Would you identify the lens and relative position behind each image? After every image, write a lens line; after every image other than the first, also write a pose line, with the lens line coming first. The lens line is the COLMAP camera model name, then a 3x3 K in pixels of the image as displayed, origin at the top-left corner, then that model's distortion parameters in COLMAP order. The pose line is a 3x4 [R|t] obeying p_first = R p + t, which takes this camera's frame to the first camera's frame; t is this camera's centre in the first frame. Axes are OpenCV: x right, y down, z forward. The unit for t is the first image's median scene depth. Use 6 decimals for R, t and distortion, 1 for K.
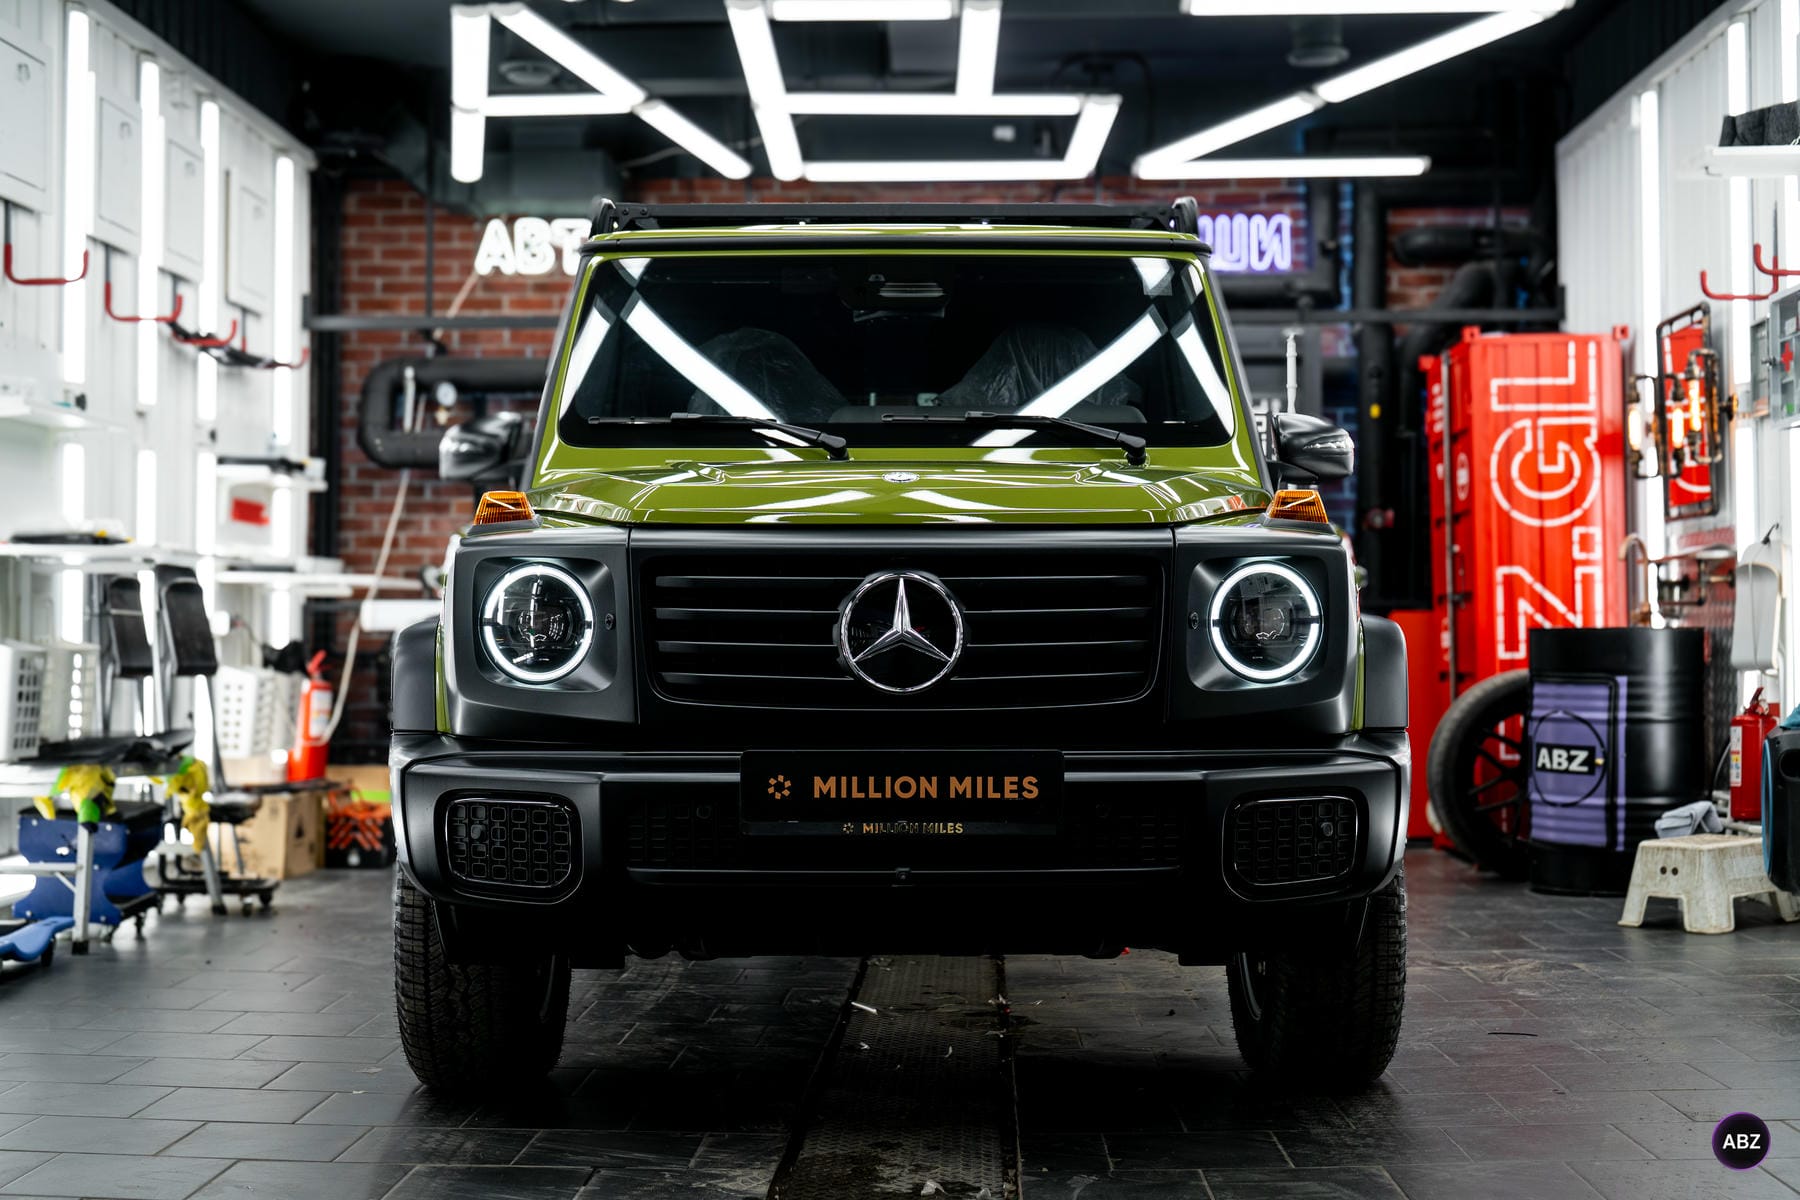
lens RADIAL K [[2381.0, 0, 906.6], [0, 2381.0, 606.4], [0, 0, 1]] dist [0.018732, 0.000000]
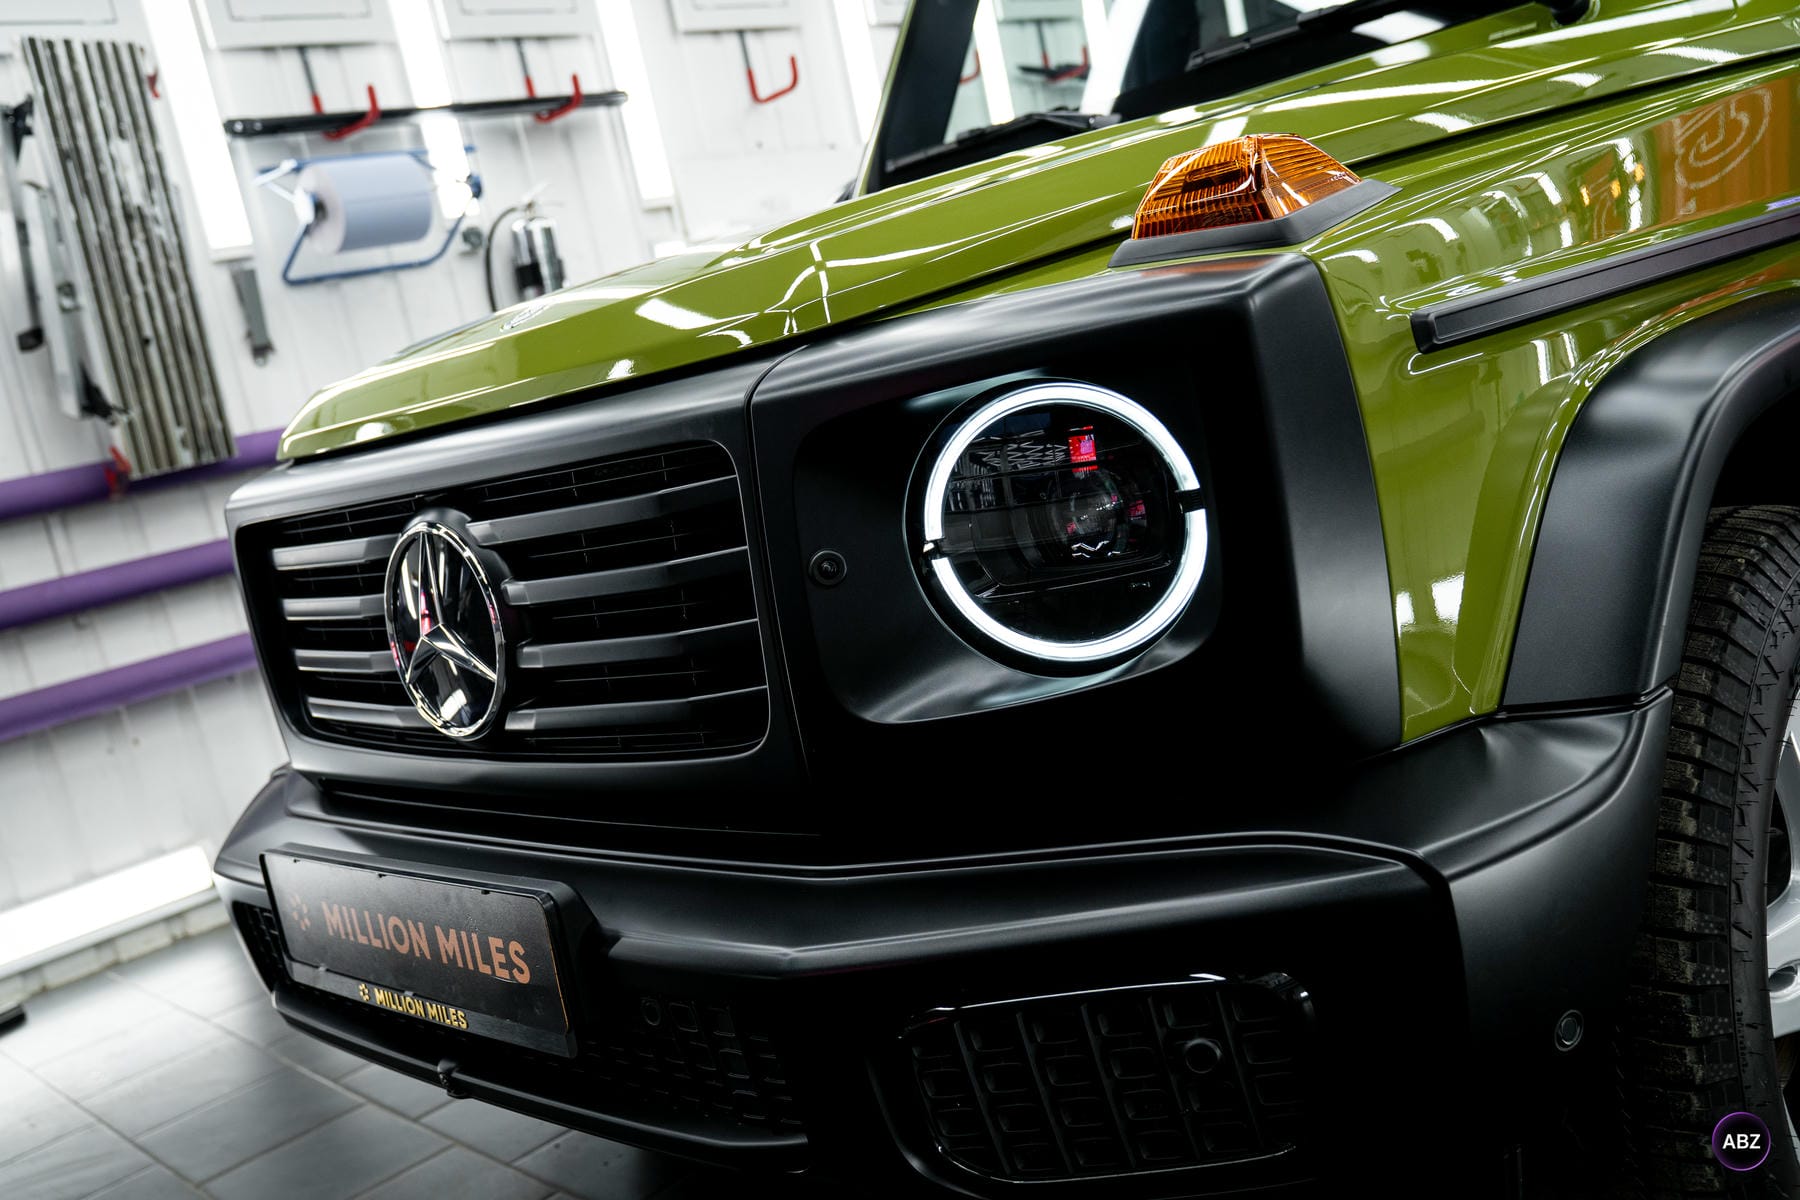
lens RADIAL K [[1681.6, 0, 894.2], [0, 1681.6, 598.8], [0, 0, 1]] dist [-0.056427, 0.000000]
pose [[0.684504, -0.038630, -0.727985, 0.197412], [0.212709, 0.965725, 0.148760, -0.017608], [0.697287, -0.256676, 0.669260, 0.458911]]
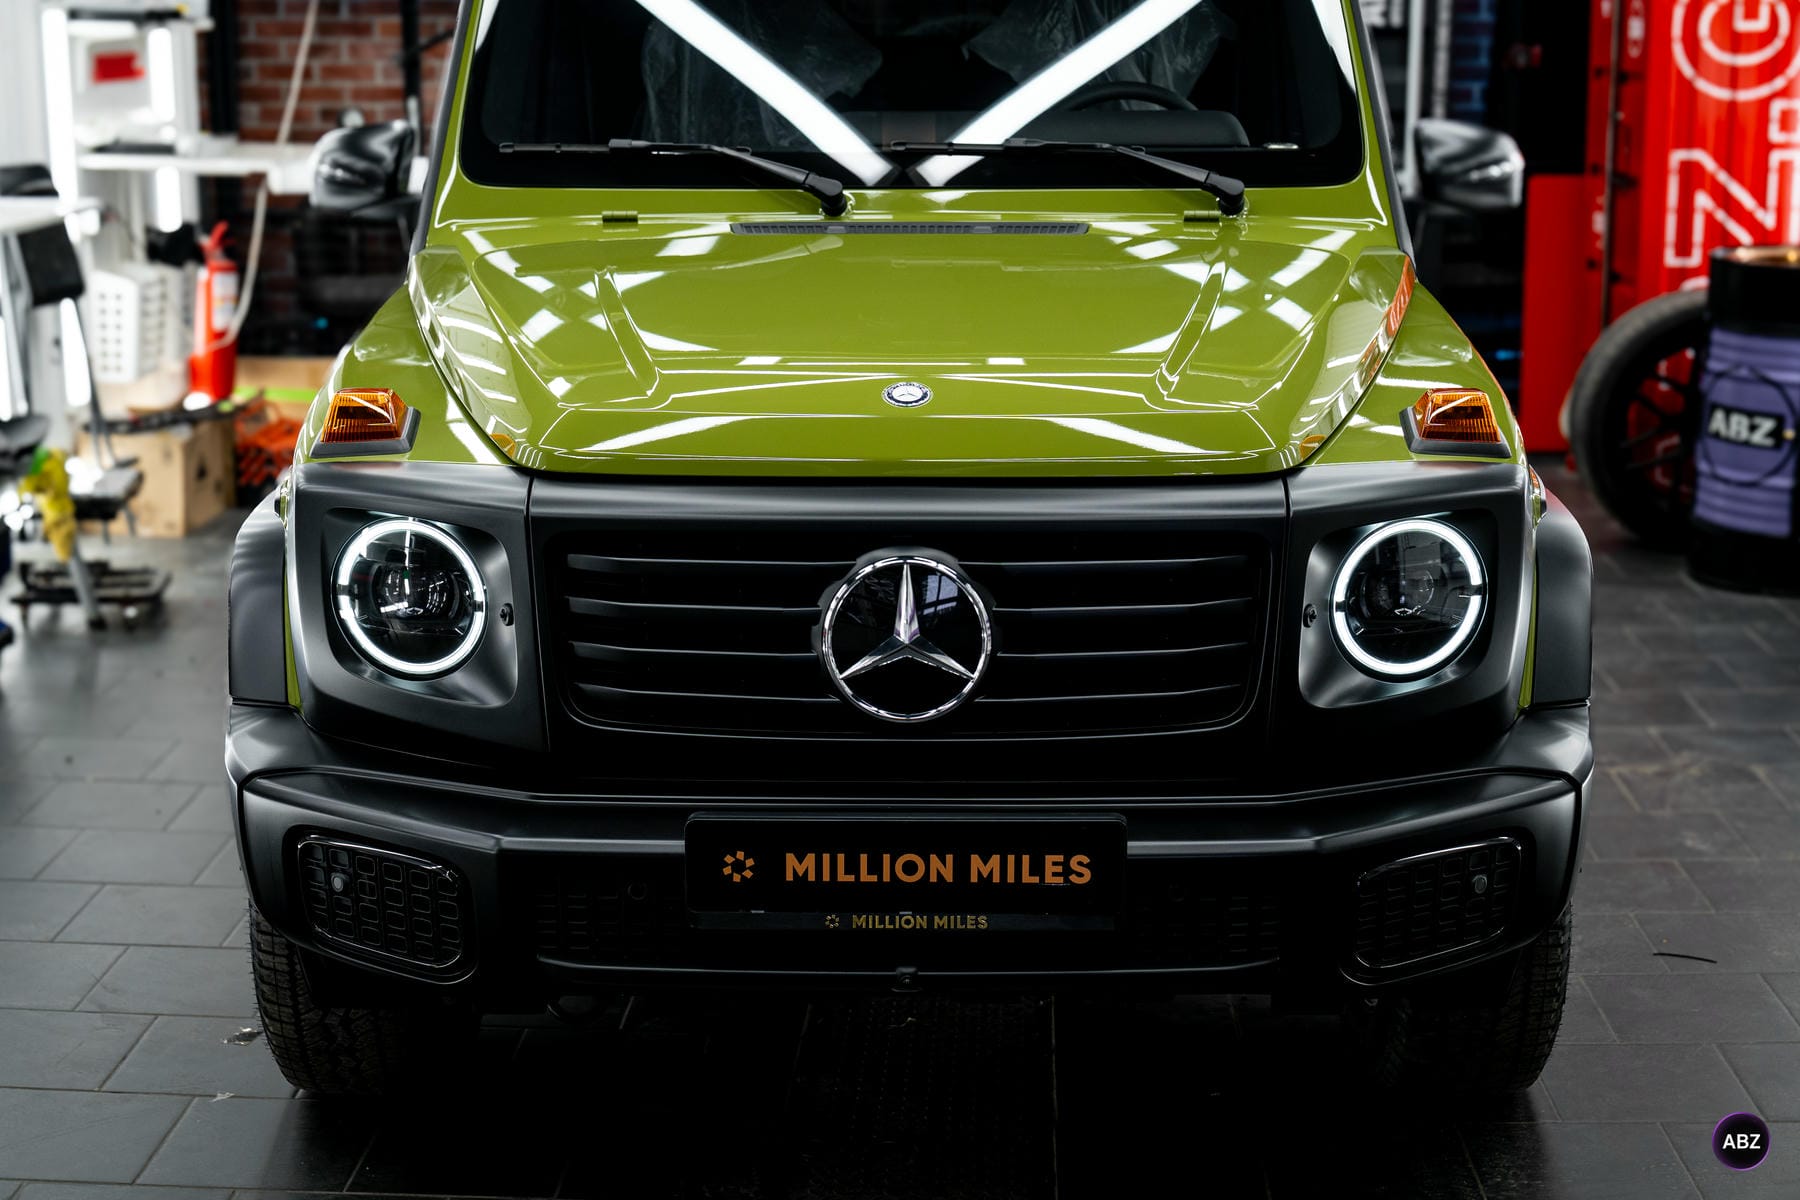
lens RADIAL K [[2640.5, 0, 893.9], [0, 2640.5, 590.9], [0, 0, 1]] dist [0.023857, 0.000000]
pose [[0.999822, 0.005338, -0.018103, 0.004821], [-0.000813, 0.970460, 0.241259, -0.111090], [0.018856, -0.241201, 0.970292, 0.125497]]
